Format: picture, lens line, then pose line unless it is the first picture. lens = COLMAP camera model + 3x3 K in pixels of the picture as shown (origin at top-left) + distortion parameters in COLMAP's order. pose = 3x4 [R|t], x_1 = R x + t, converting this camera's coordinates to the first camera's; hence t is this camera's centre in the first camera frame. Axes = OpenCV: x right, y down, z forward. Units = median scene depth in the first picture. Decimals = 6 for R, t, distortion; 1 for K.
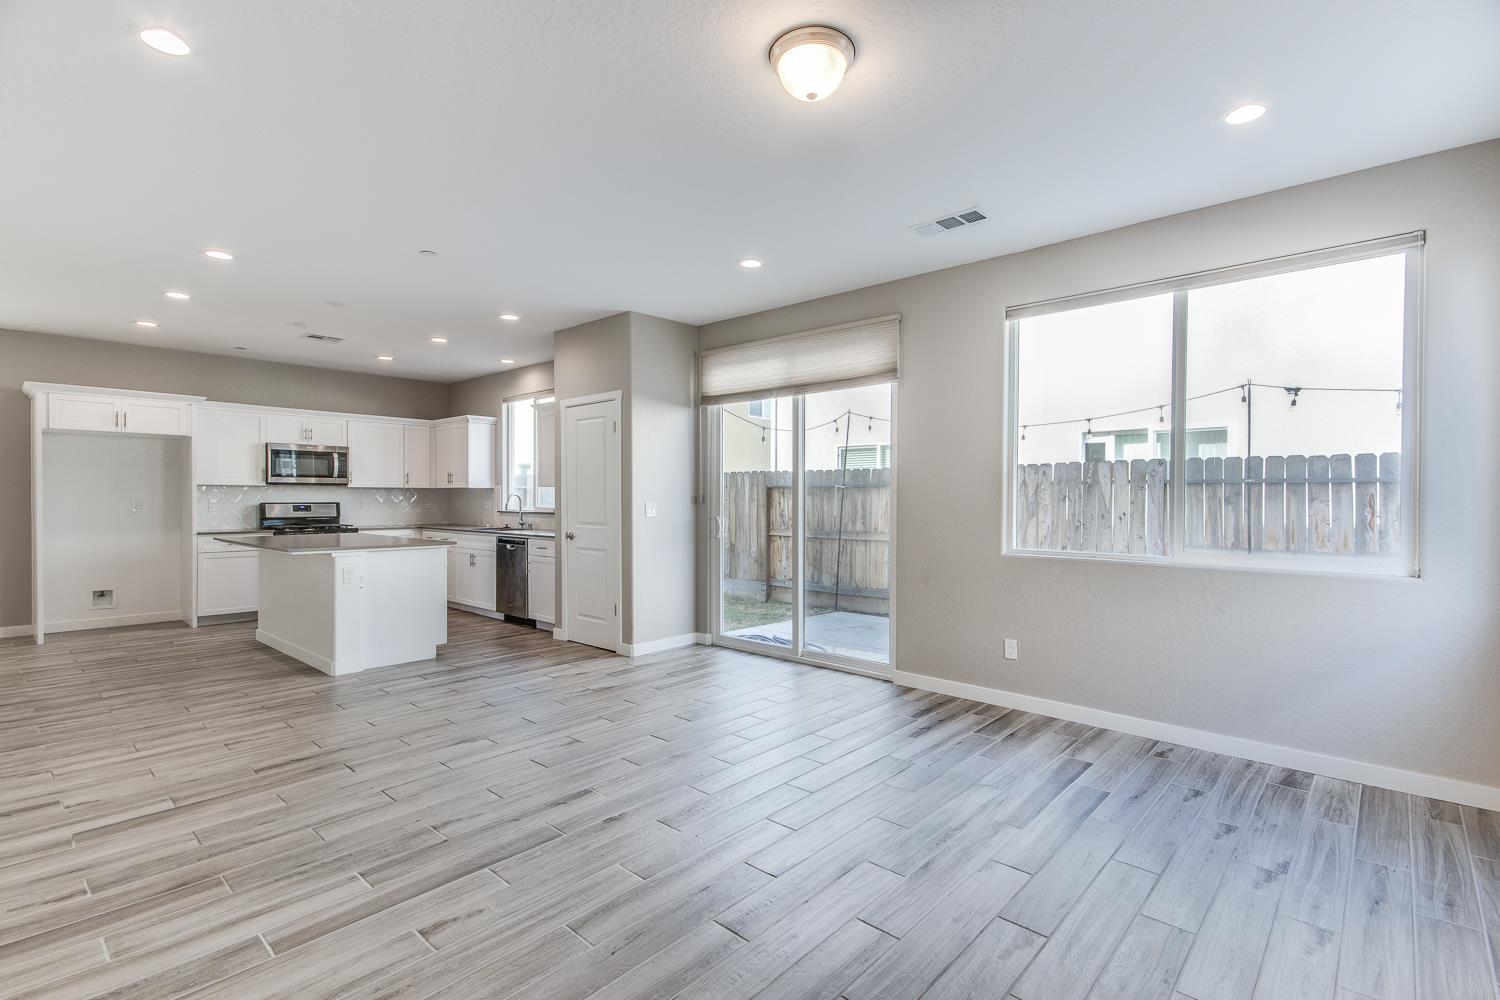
lens RADIAL K [[690.6, 0, 754.5], [0, 690.6, 503.0], [0, 0, 1]] dist [0.015264, -0.002566]
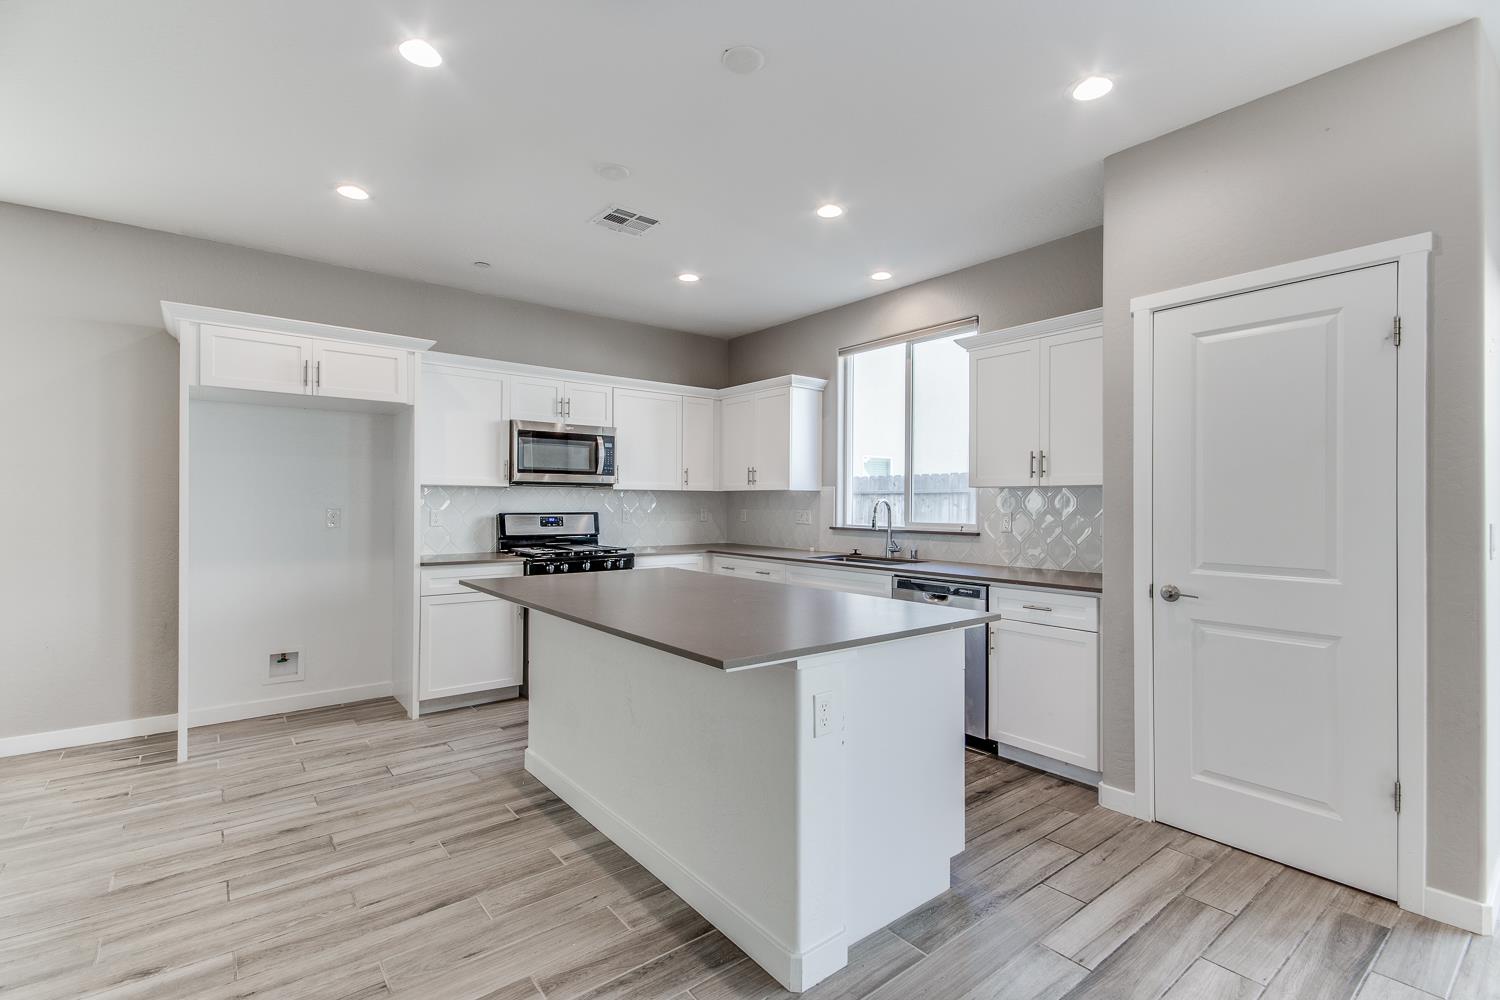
lens RADIAL K [[690.6, 0, 763.4], [0, 690.6, 503.6], [0, 0, 1]] dist [0.015264, -0.002566]
pose [[0.986784, 0.001952, -0.162030, -0.406696], [-0.003001, 0.999976, -0.006228, -0.006608], [0.162014, 0.006632, 0.986766, 0.451779]]
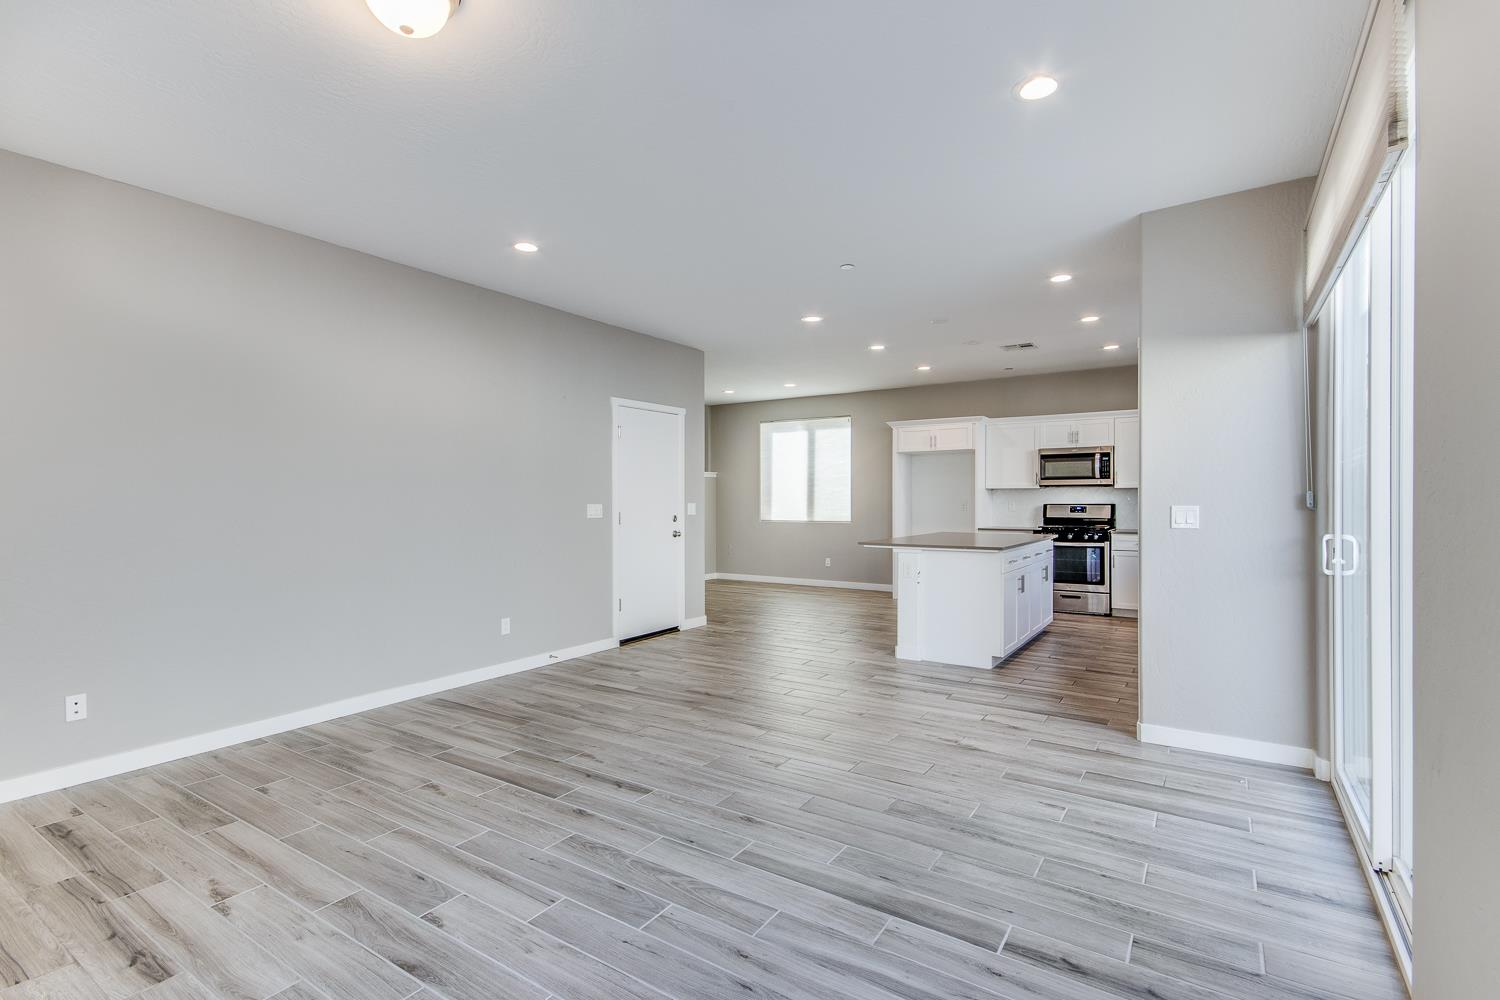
lens RADIAL K [[690.6, 0, 757.4], [0, 690.6, 502.1], [0, 0, 1]] dist [0.015264, -0.002566]
pose [[0.157080, 0.001203, -0.987585, 0.336551], [-0.003954, 0.999992, 0.000589, -0.002239], [0.987578, 0.003812, 0.157083, 0.433616]]
